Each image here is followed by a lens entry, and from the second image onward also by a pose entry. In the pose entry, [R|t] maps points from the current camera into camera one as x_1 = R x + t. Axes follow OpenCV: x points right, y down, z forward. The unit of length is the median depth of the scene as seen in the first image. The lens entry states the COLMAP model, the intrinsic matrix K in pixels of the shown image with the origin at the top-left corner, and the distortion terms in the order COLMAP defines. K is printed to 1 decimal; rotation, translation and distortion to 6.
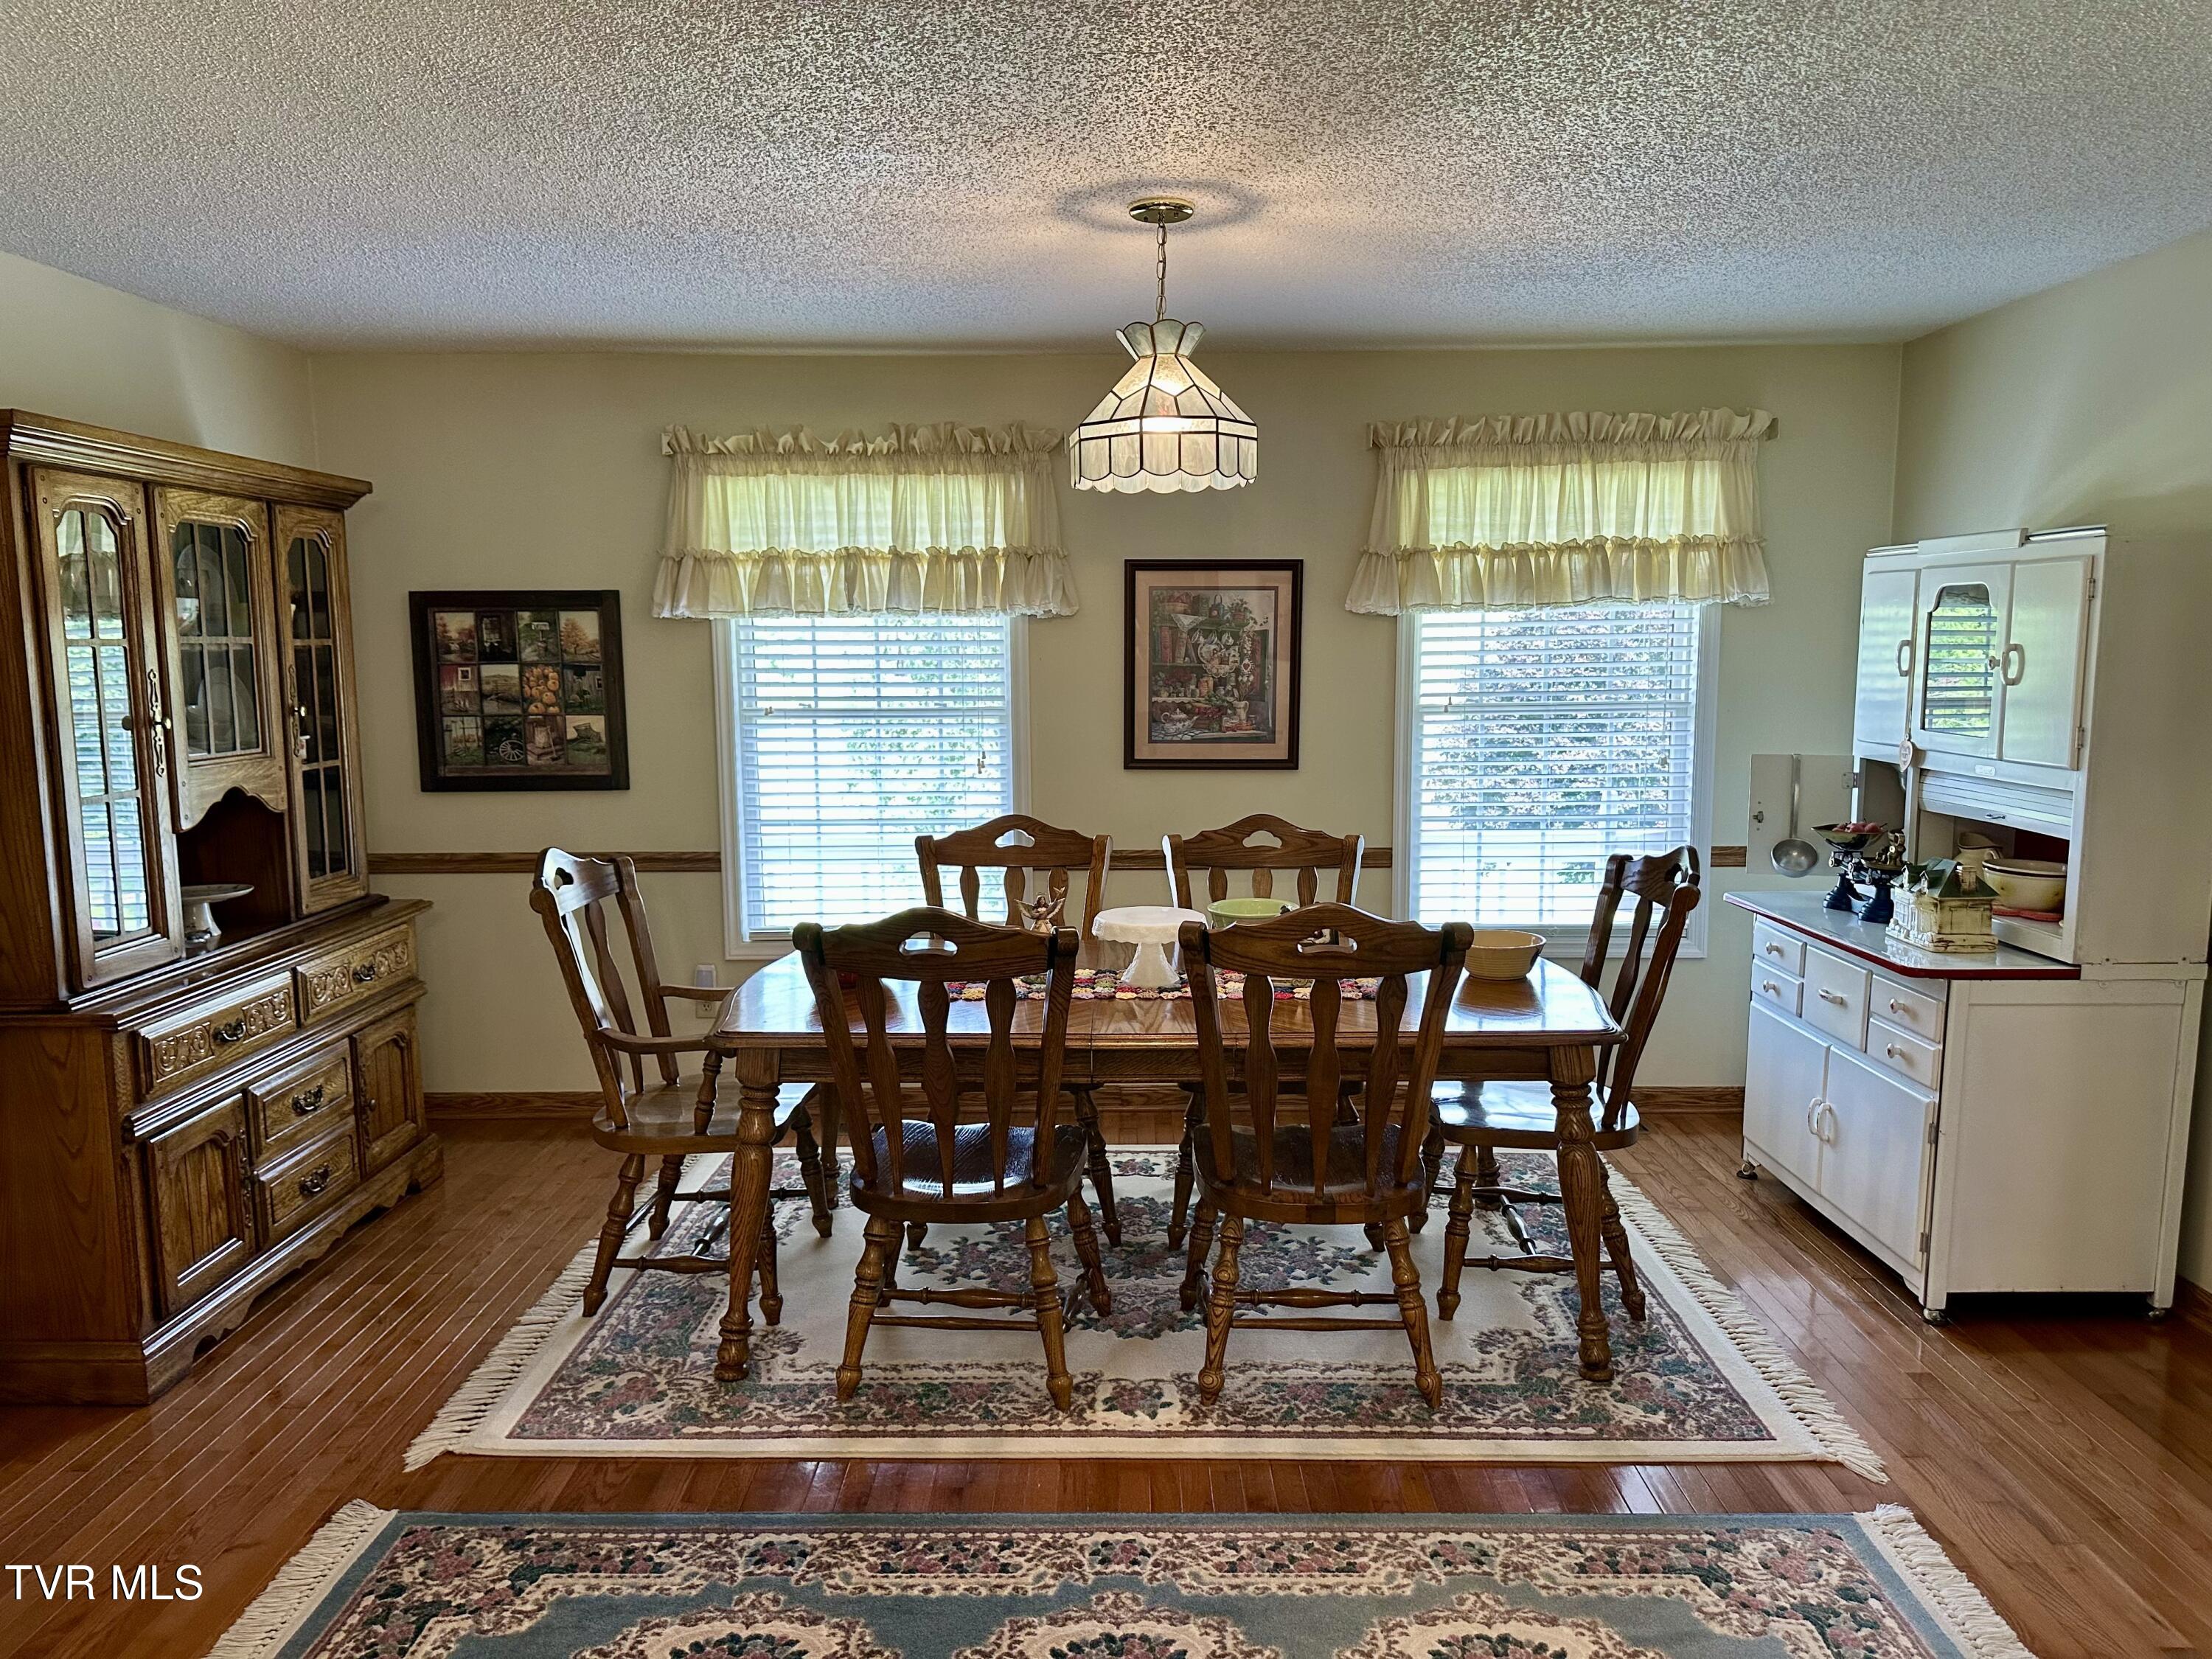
lens RADIAL K [[1540.3, 0, 1106.0], [0, 1540.3, 829.5], [0, 0, 1]] dist [0.115167, -0.151130]
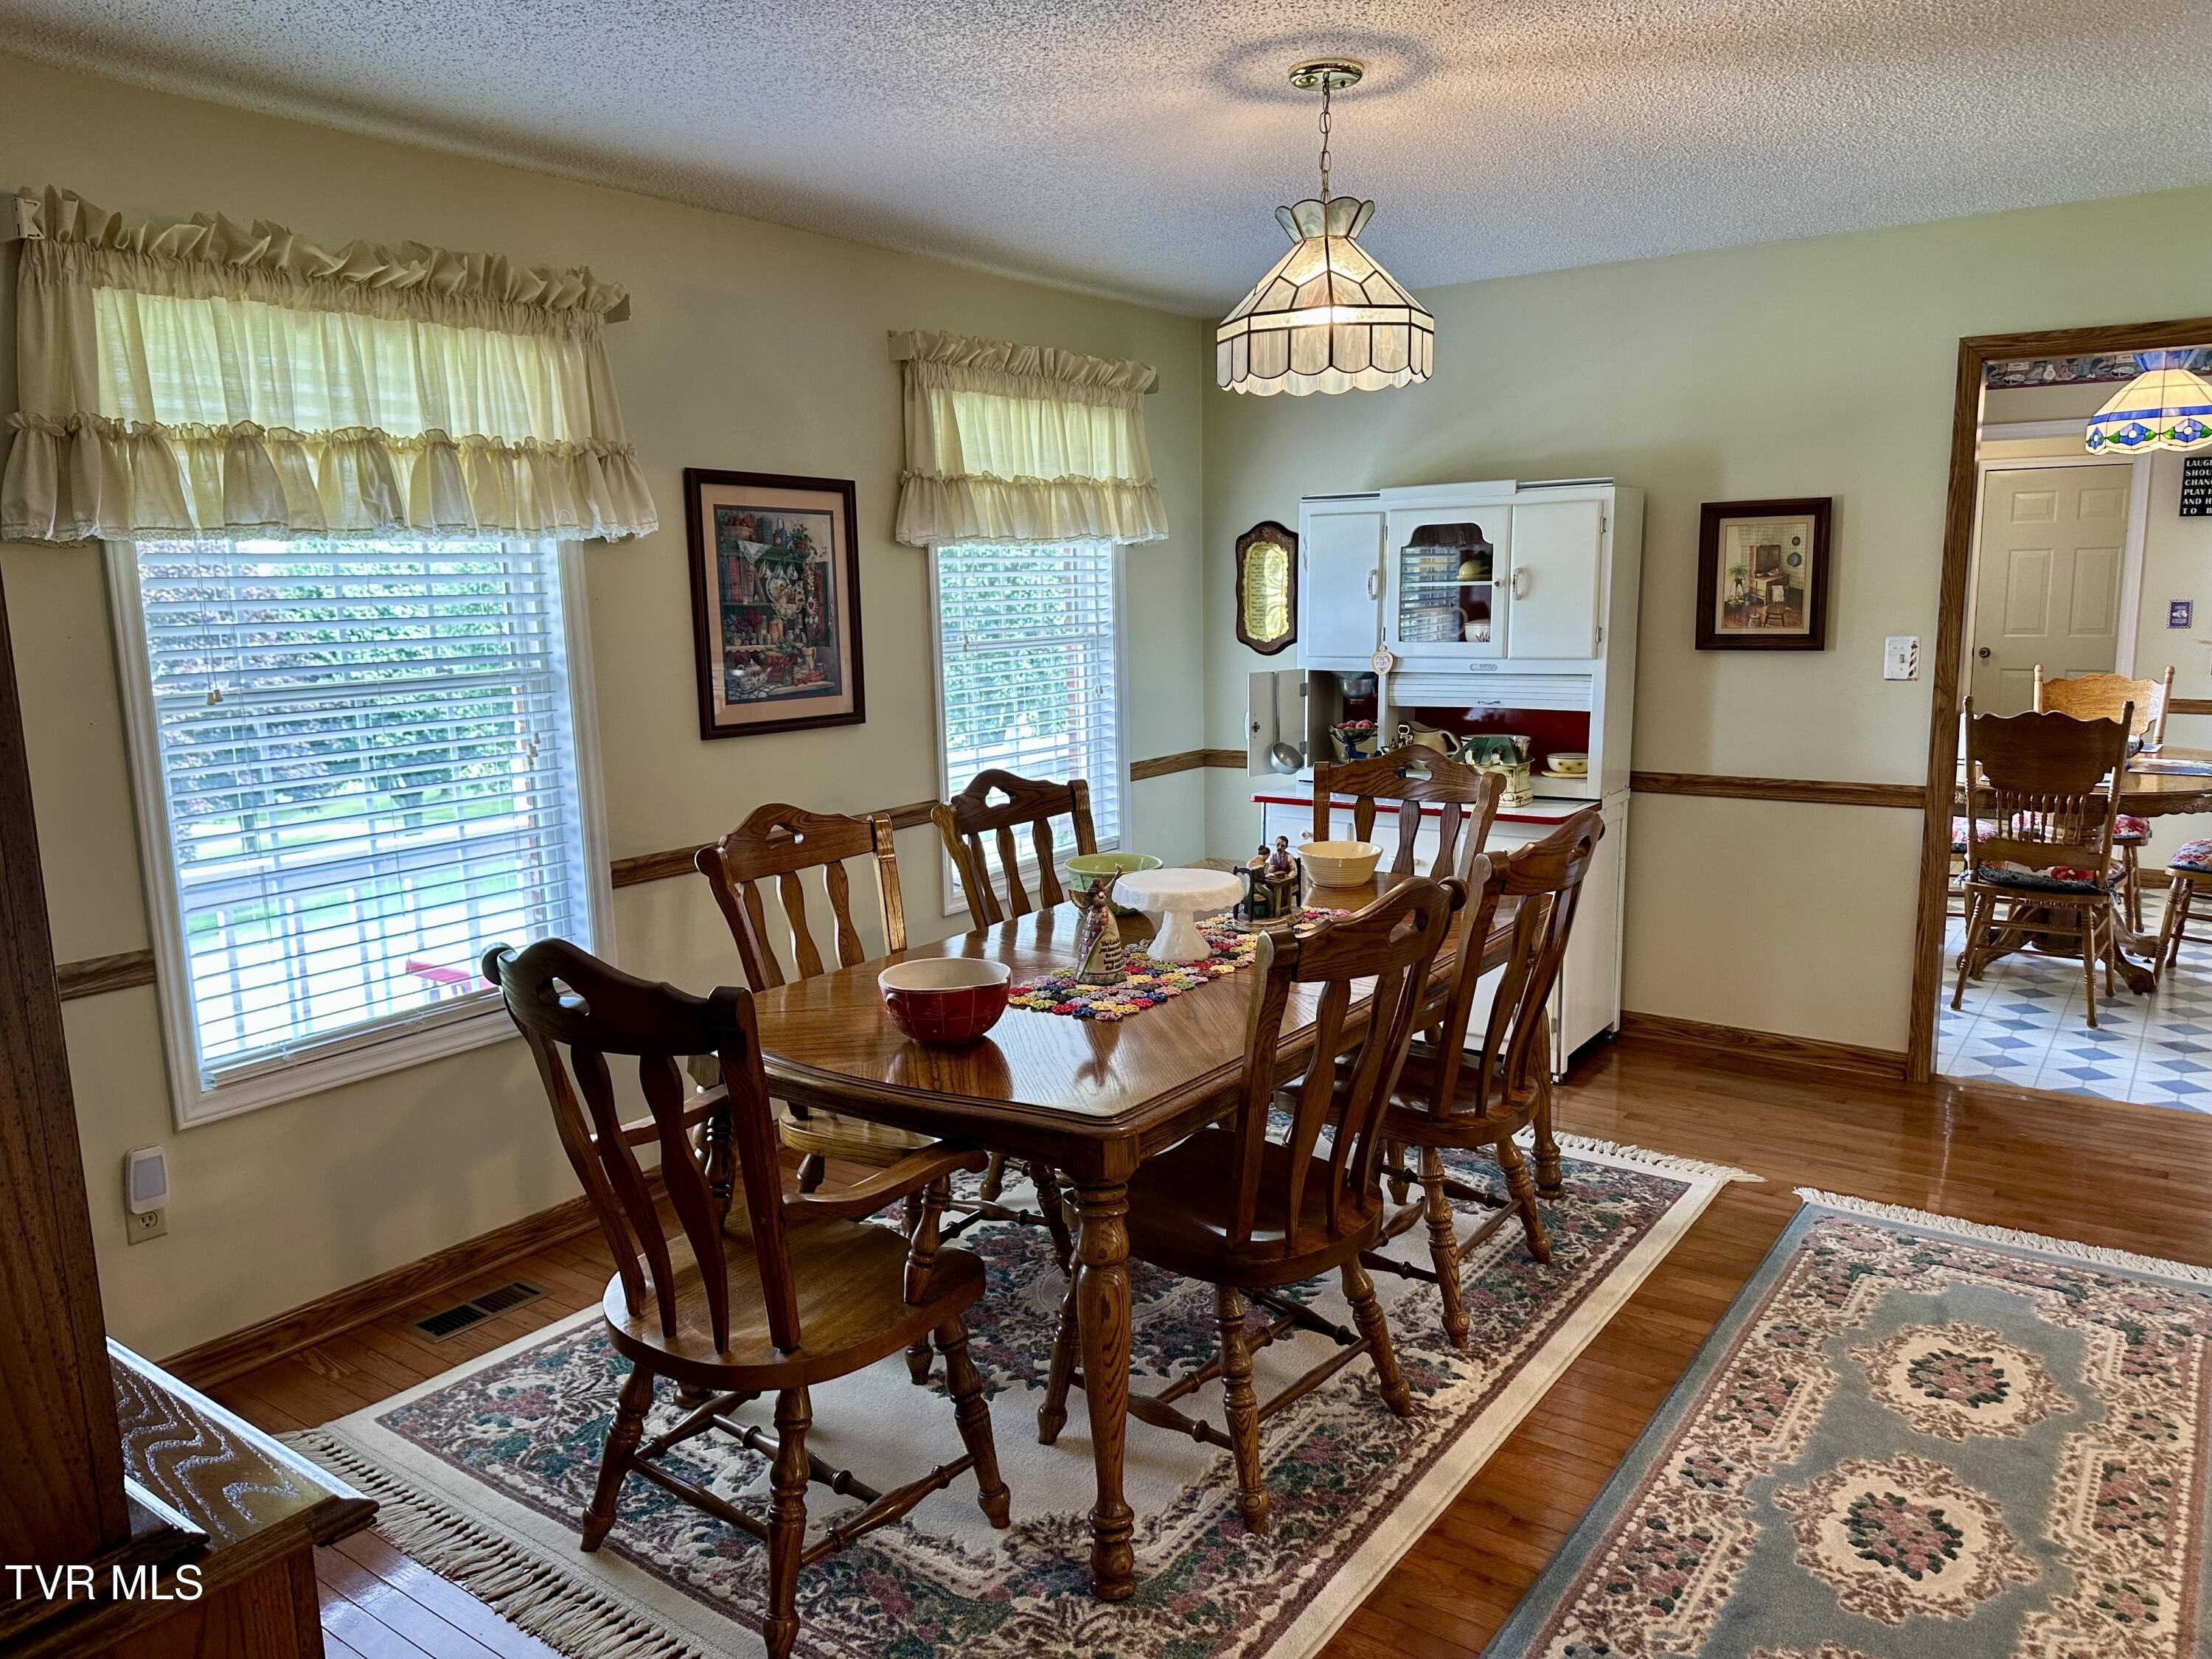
lens RADIAL K [[1550.4, 0, 1106.0], [0, 1550.4, 829.5], [0, 0, 1]] dist [0.018894, -0.002585]
pose [[0.584777, -0.132423, 0.800312, -0.518541], [0.118918, 0.989921, 0.076904, -0.031718], [-0.802430, 0.050200, 0.594631, 0.385874]]
